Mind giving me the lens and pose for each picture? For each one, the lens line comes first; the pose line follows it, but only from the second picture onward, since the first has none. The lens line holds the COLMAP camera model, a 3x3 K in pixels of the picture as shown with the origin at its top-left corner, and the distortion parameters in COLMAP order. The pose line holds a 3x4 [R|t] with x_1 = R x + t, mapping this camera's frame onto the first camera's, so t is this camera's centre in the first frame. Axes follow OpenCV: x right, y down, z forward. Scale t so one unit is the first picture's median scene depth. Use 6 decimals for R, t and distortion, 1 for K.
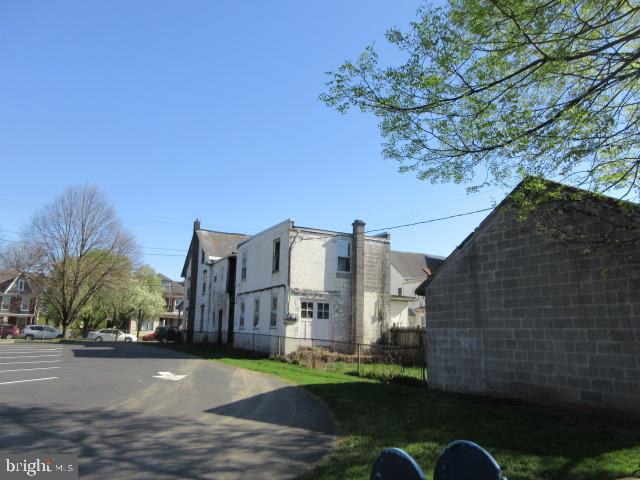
lens RADIAL K [[477.6, 0, 320.0], [0, 477.6, 240.0], [0, 0, 1]] dist [0.014222, 0.002949]
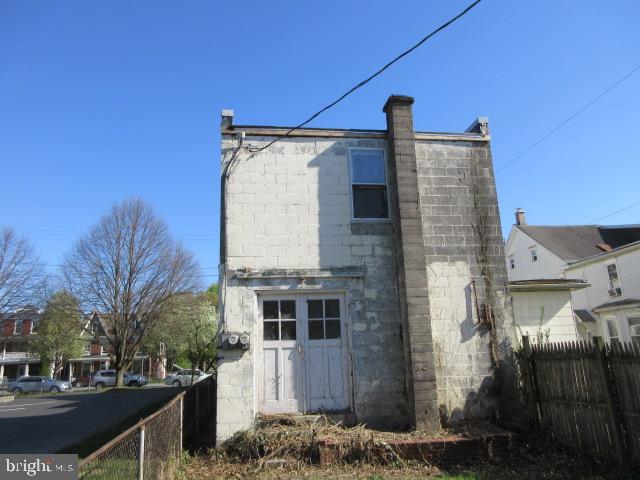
lens RADIAL K [[477.6, 0, 320.0], [0, 477.6, 240.0], [0, 0, 1]] dist [0.014222, 0.002949]
pose [[0.943676, -0.139192, -0.300169, 0.131543], [0.123843, 0.989853, -0.069667, 0.109468], [0.306820, 0.028569, 0.951339, 0.610988]]
